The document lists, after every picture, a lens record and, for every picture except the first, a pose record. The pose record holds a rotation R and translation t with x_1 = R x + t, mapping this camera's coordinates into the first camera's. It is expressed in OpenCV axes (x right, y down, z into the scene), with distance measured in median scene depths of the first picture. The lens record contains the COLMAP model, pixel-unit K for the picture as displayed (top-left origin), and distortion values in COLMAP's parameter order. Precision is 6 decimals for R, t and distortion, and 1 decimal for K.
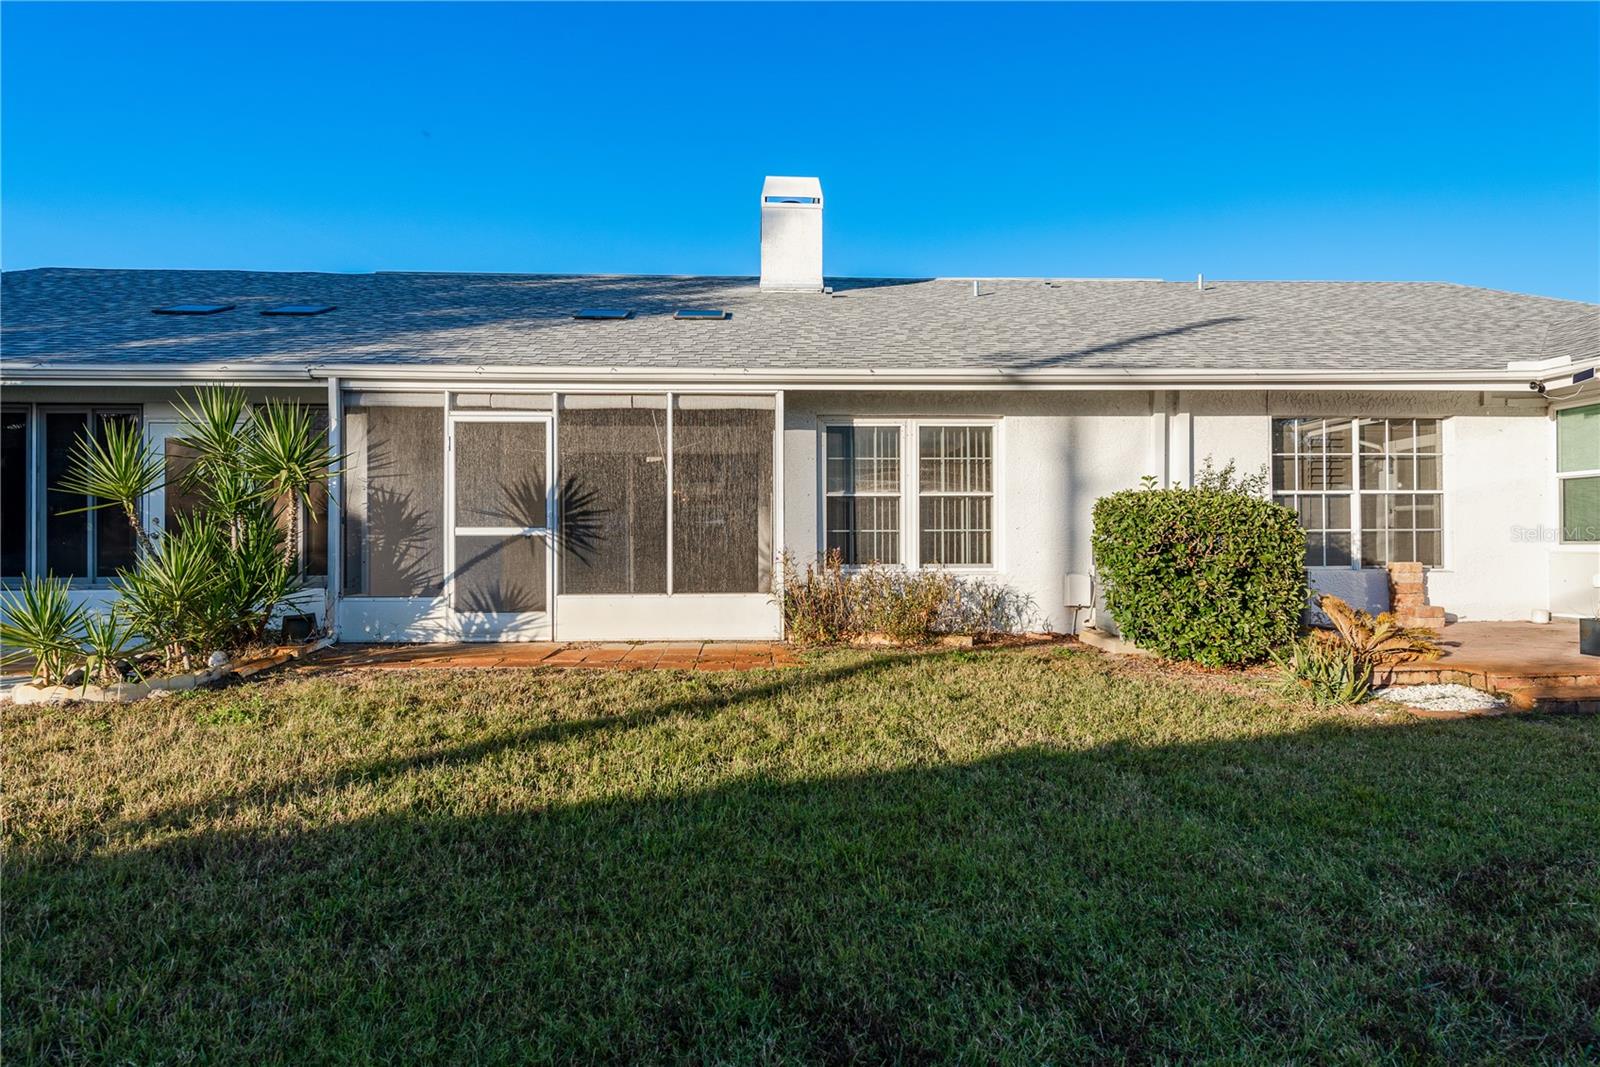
lens RADIAL K [[888.0, 0, 800.0], [0, 888.0, 533.5], [0, 0, 1]] dist [0.013816, -0.000007]
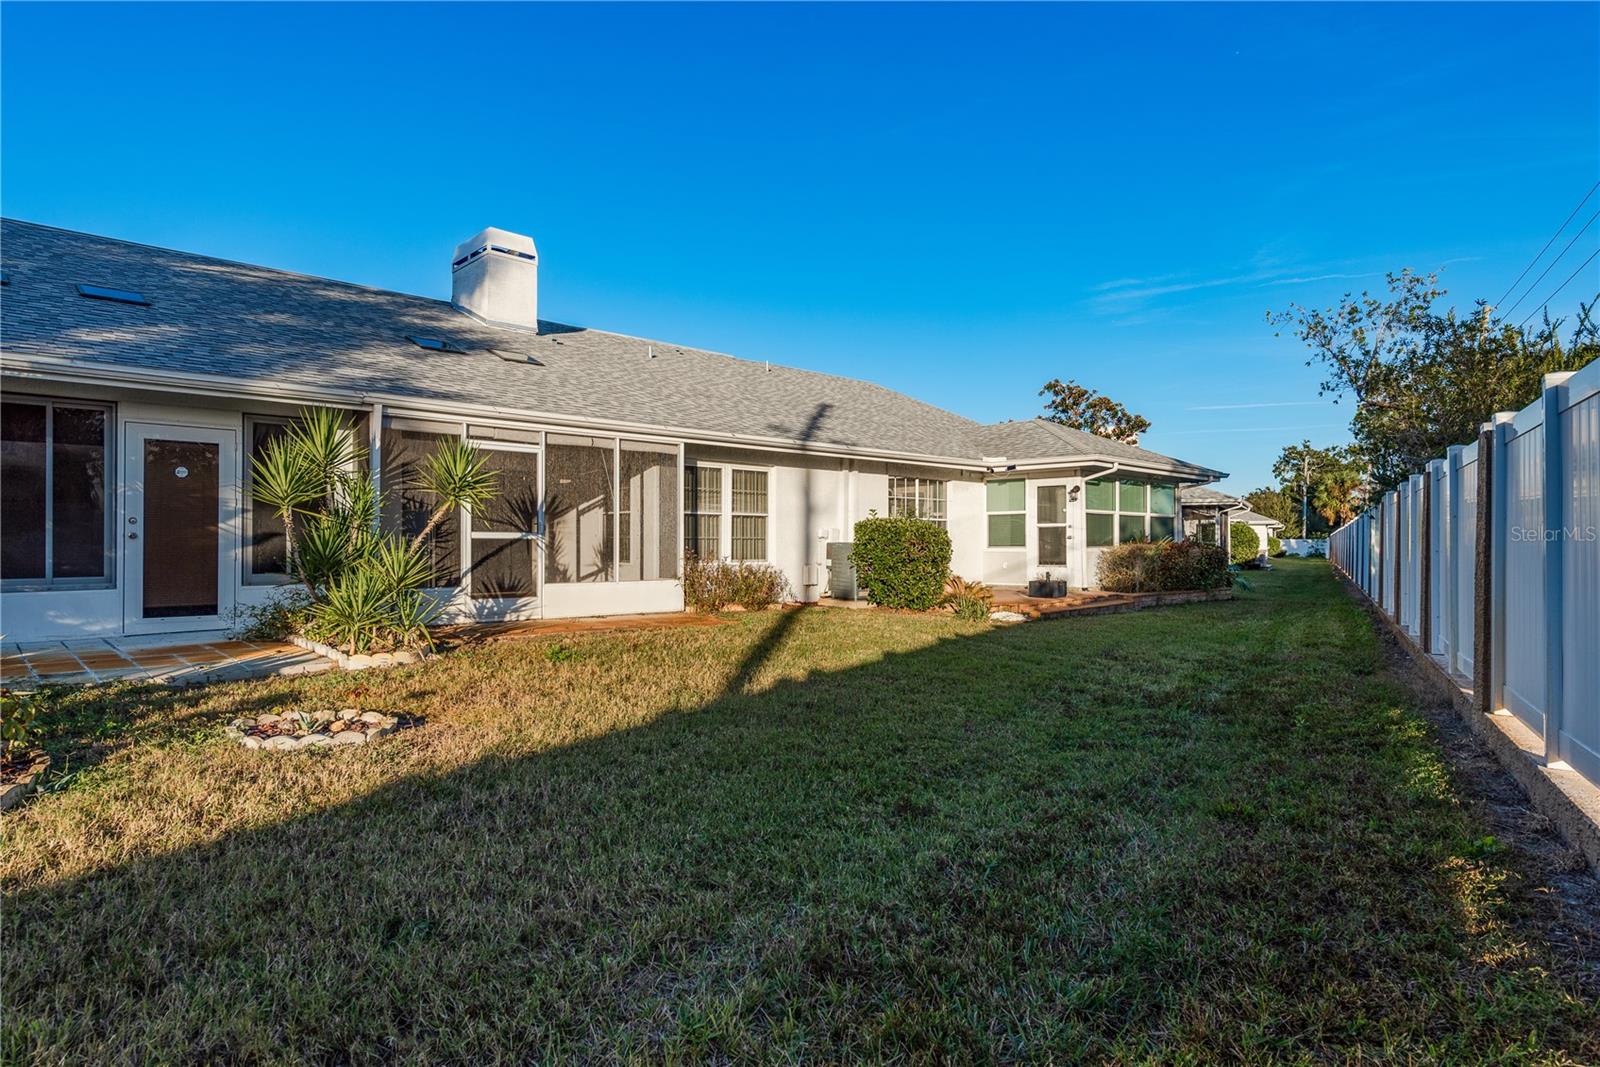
lens RADIAL K [[921.4, 0, 800.0], [0, 921.4, 533.5], [0, 0, 1]] dist [-0.000520, 0.000015]
pose [[0.747772, 0.011894, 0.663849, -0.900267], [-0.013456, 0.999906, -0.002757, -0.007286], [-0.663819, -0.006871, 0.747861, -0.282204]]
